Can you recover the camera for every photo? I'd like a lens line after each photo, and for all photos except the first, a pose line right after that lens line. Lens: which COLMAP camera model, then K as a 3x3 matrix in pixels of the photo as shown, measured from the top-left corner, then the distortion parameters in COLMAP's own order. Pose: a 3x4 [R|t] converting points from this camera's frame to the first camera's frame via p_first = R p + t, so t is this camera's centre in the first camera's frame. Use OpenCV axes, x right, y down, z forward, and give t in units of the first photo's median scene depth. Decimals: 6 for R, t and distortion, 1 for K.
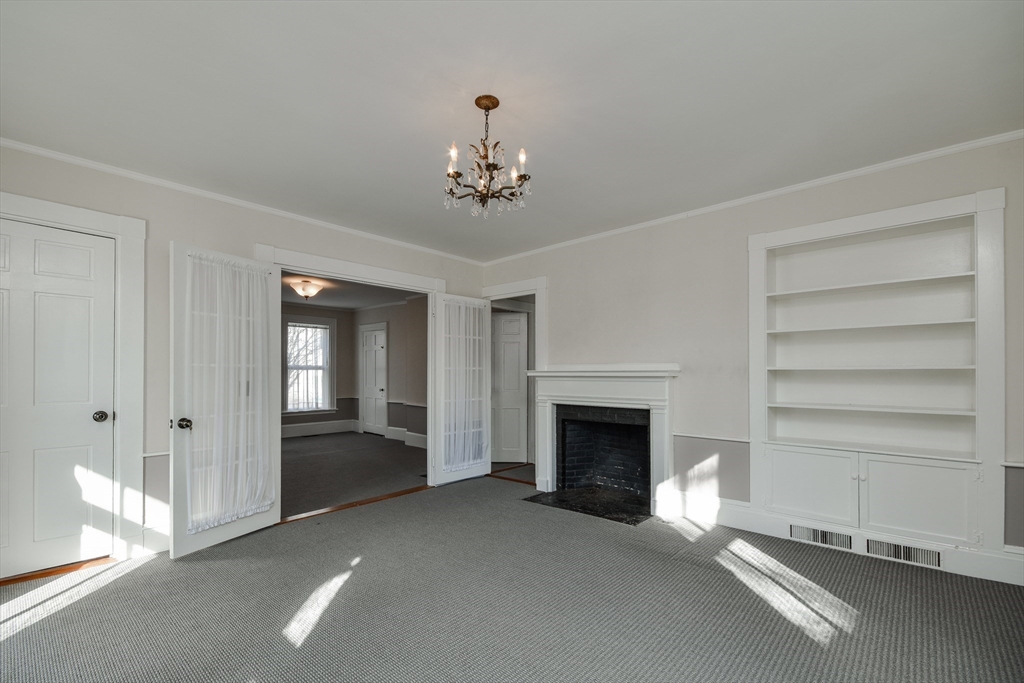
lens RADIAL K [[460.2, 0, 489.1], [0, 460.2, 367.0], [0, 0, 1]] dist [0.004173, 0.000248]
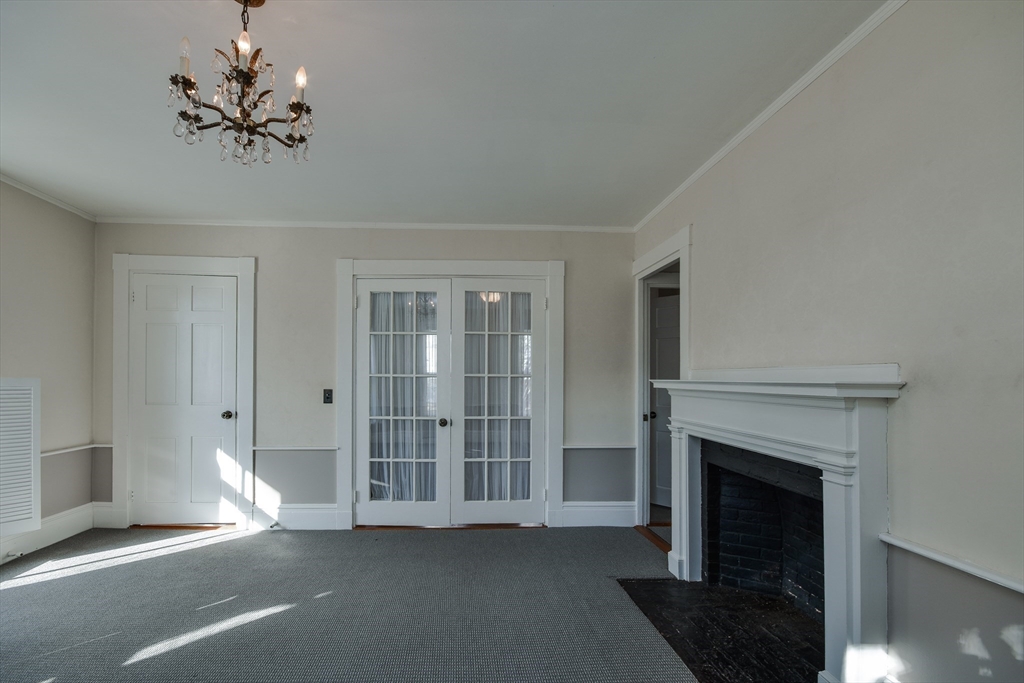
lens RADIAL K [[453.7, 0, 472.5], [0, 453.7, 376.1], [0, 0, 1]] dist [0.000260, -0.000273]
pose [[0.706990, -0.004234, -0.707211, 0.350017], [0.006589, 0.999978, 0.000600, 0.000970], [0.707193, -0.005084, 0.707002, 0.377131]]
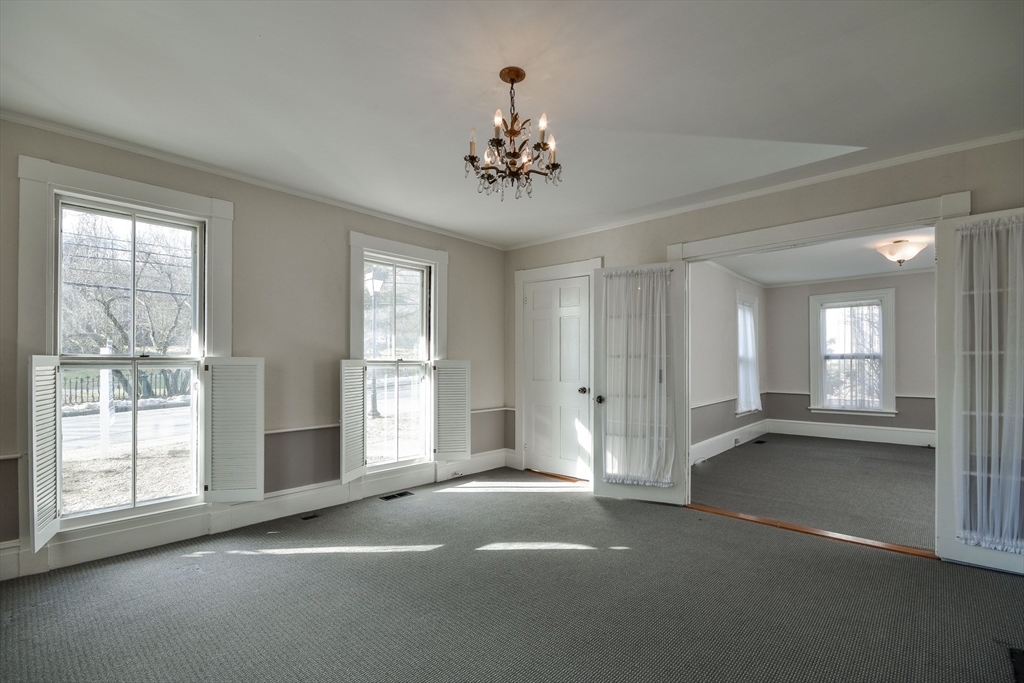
lens RADIAL K [[444.0, 0, 527.6], [0, 444.0, 364.6], [0, 0, 1]] dist [0.035006, 0.000126]
pose [[0.068398, 0.003078, -0.997653, 0.425923], [0.014728, 0.999883, 0.004094, 0.006490], [0.997549, -0.014973, 0.068344, 0.455497]]
